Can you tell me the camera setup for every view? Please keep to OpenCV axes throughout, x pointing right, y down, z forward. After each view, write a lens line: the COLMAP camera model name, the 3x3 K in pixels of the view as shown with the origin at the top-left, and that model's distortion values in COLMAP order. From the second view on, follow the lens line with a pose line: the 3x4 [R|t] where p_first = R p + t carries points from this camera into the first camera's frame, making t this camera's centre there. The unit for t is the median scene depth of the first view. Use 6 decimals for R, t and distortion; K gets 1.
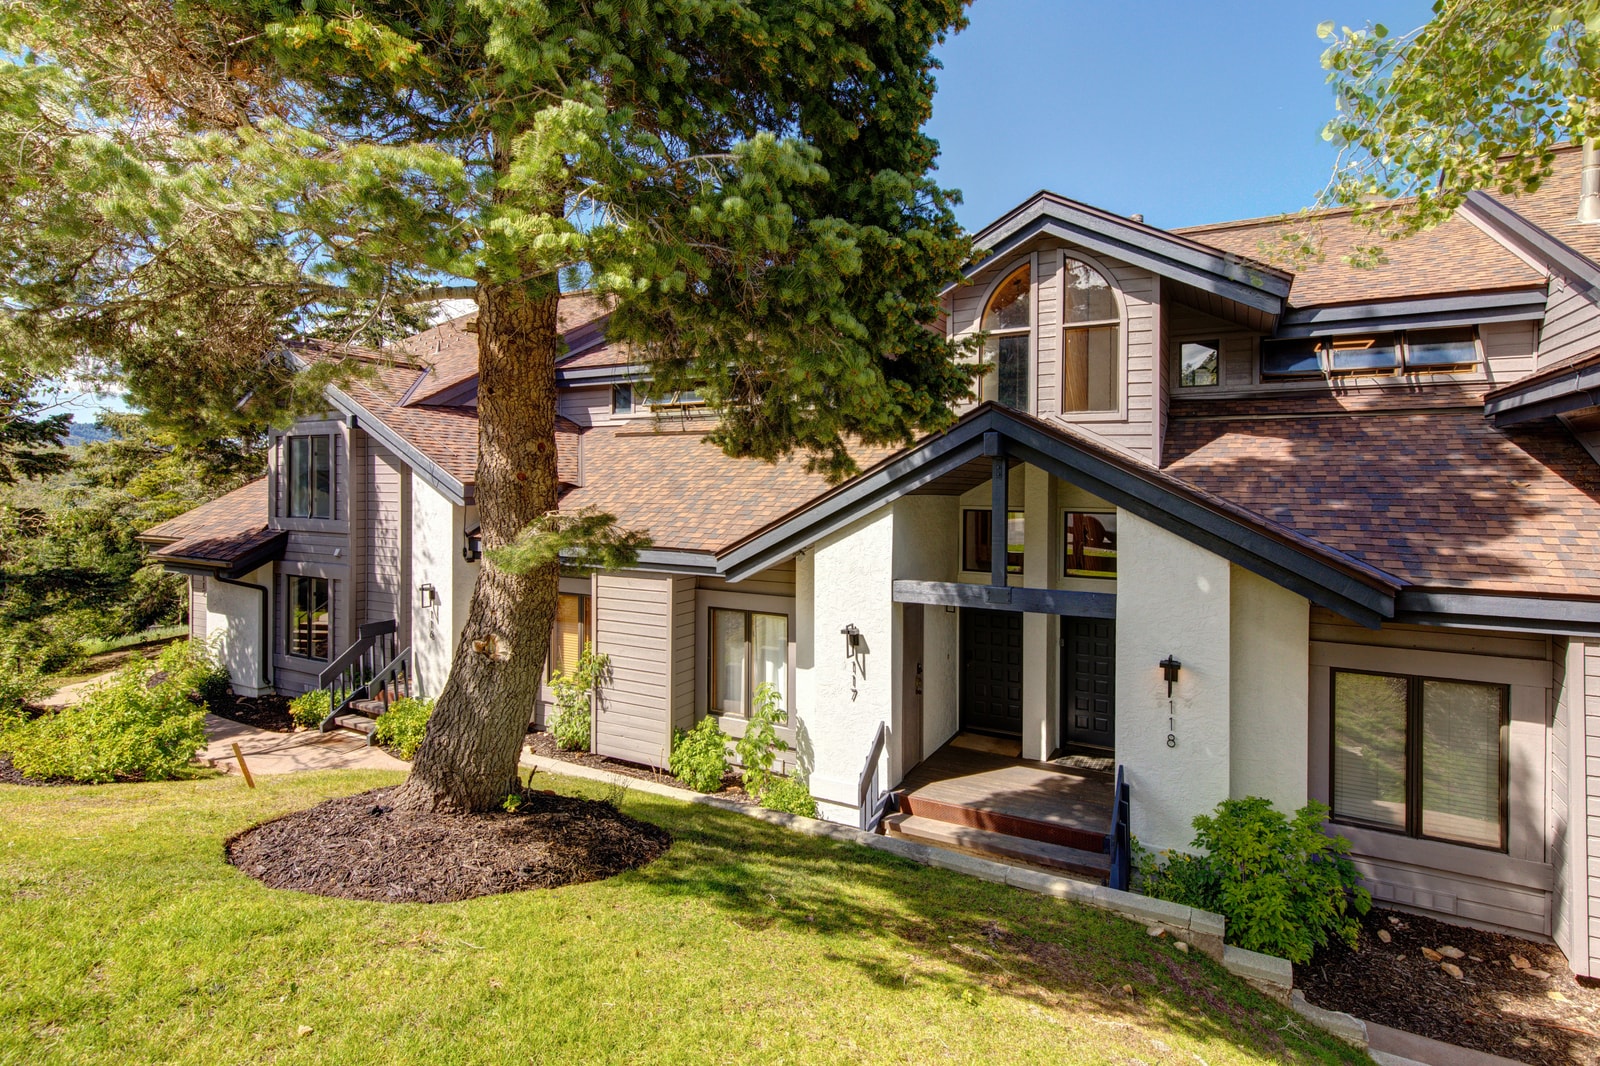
lens RADIAL K [[732.3, 0, 796.9], [0, 732.3, 531.5], [0, 0, 1]] dist [0.017641, -0.002405]
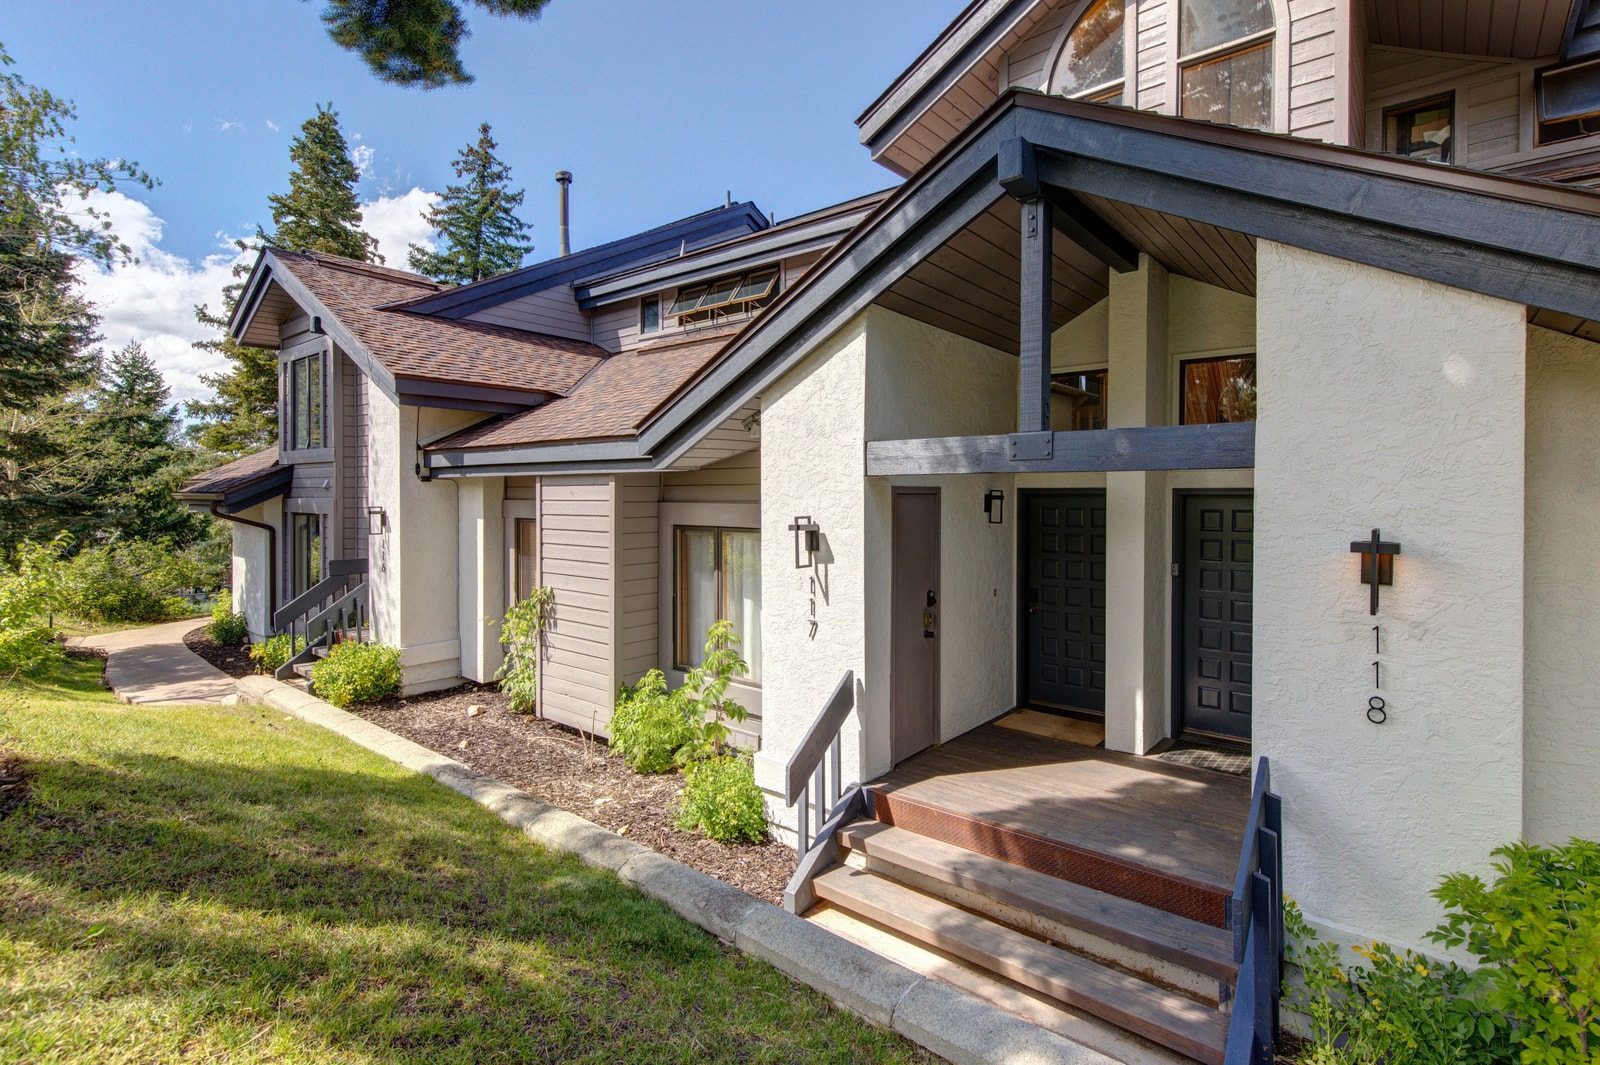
lens RADIAL K [[732.3, 0, 810.2], [0, 732.3, 521.9], [0, 0, 1]] dist [0.017641, -0.002405]
pose [[0.986128, 0.005358, -0.165902, 0.184780], [-0.007136, 0.999923, -0.010123, 0.139743], [0.165835, 0.011166, 0.986090, 0.382046]]
